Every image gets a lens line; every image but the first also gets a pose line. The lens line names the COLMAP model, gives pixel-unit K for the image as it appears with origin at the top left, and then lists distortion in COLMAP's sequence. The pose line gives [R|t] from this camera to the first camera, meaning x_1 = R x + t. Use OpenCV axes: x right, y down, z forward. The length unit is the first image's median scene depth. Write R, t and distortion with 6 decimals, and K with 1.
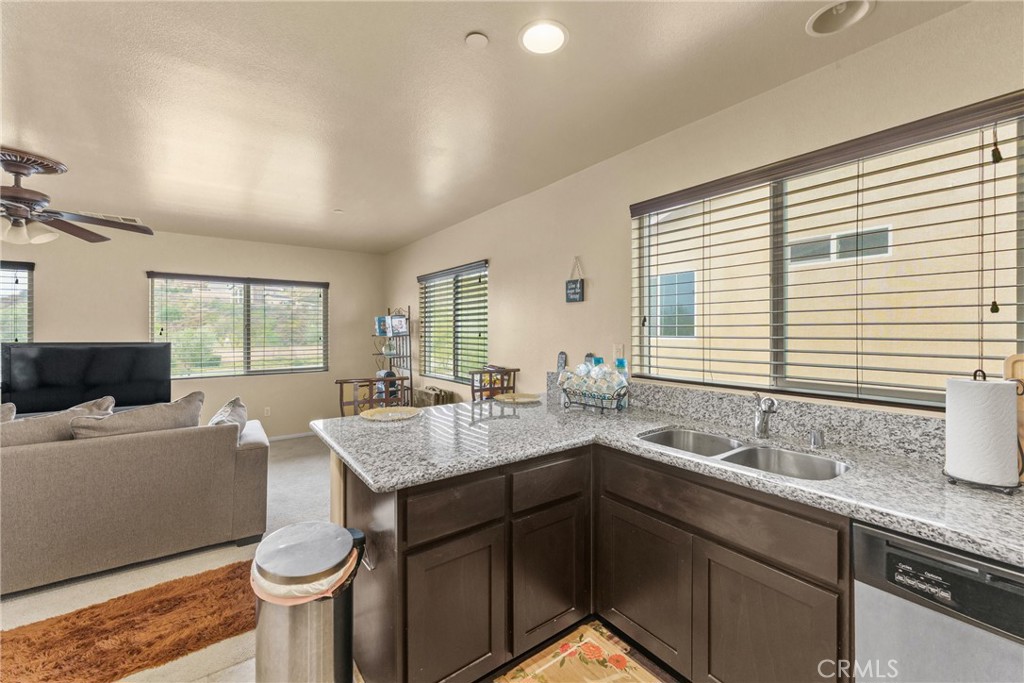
lens RADIAL K [[411.1, 0, 509.7], [0, 411.1, 340.8], [0, 0, 1]] dist [0.002257, -0.000949]
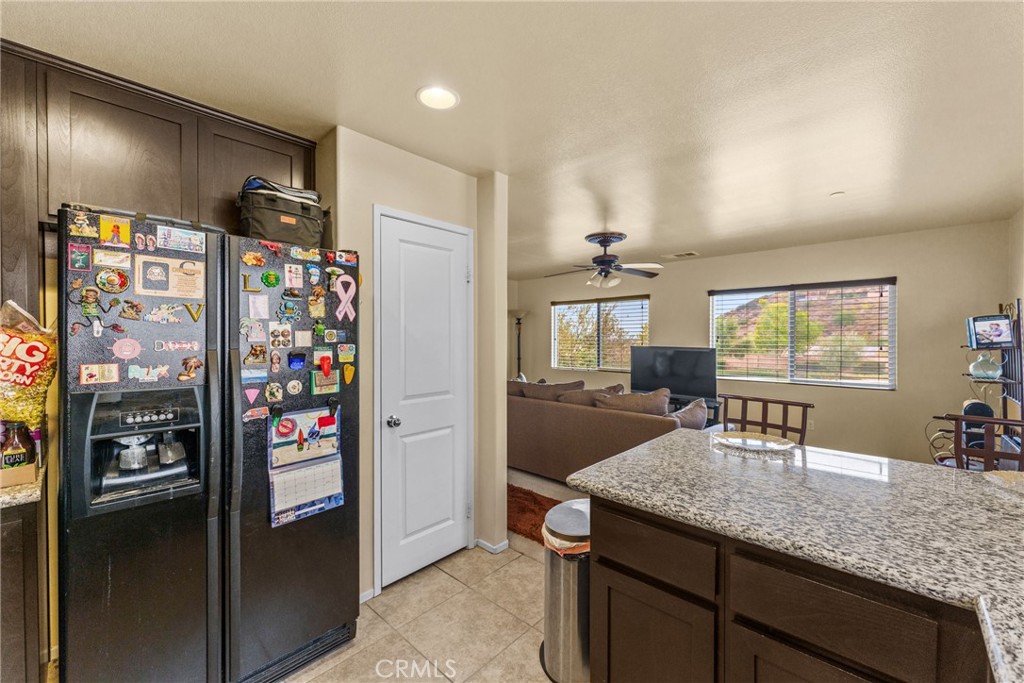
lens RADIAL K [[411.1, 0, 508.5], [0, 411.1, 336.7], [0, 0, 1]] dist [0.002257, -0.000949]
pose [[0.168838, 0.002758, -0.985640, 0.411012], [-0.022988, 0.999735, -0.001140, -0.022917], [0.985376, 0.022850, 0.168857, 0.327182]]
